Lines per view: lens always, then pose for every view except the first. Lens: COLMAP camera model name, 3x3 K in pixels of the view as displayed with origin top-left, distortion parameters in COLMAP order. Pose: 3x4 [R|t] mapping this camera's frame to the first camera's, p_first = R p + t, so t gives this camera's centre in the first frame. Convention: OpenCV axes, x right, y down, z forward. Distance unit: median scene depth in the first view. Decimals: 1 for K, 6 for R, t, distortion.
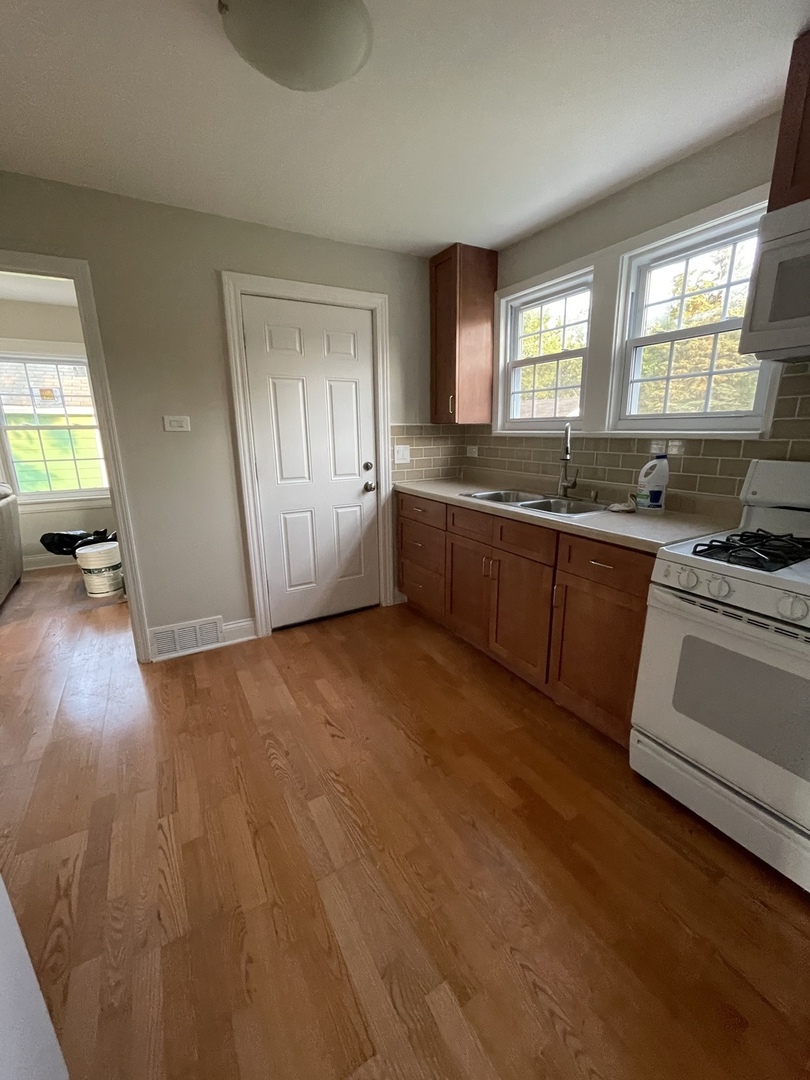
lens RADIAL K [[435.2, 0, 401.4], [0, 435.2, 533.3], [0, 0, 1]] dist [0.000385, -0.000284]
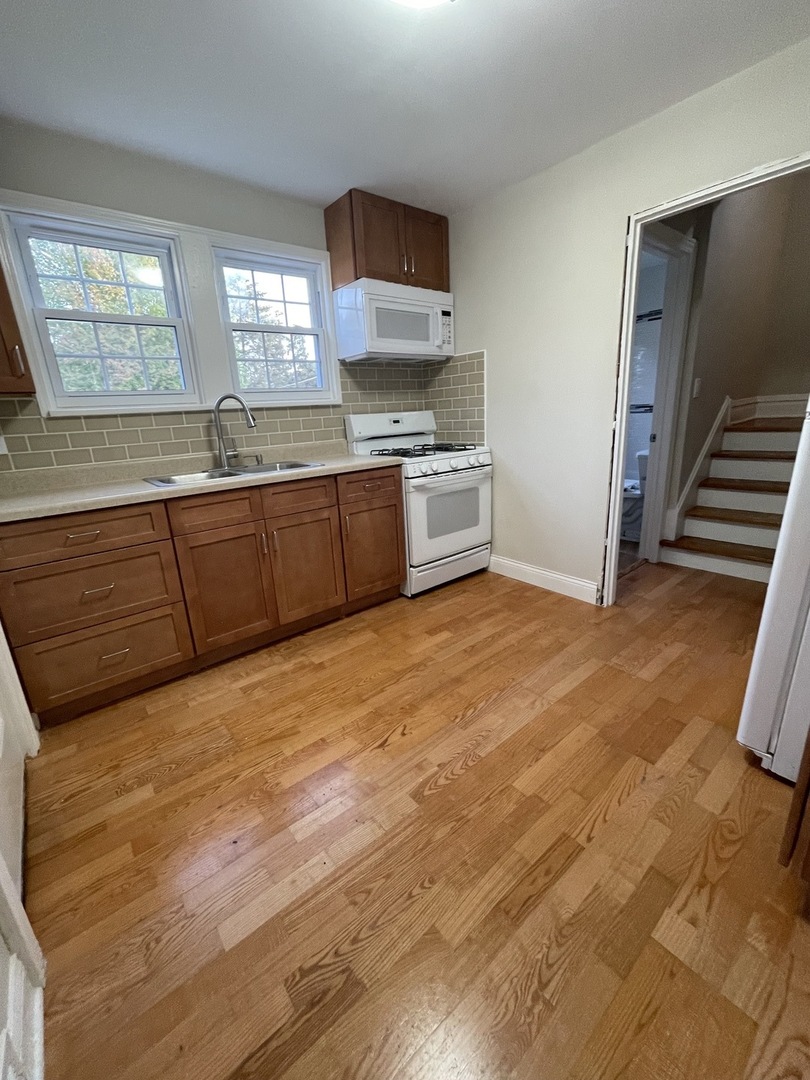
lens RADIAL K [[435.2, 0, 401.4], [0, 435.2, 533.3], [0, 0, 1]] dist [0.000385, -0.000284]
pose [[-0.156554, -0.247791, 0.956081, -0.997406], [0.287073, 0.914809, 0.284101, -0.168713], [-0.945029, 0.318942, -0.072083, 1.054957]]
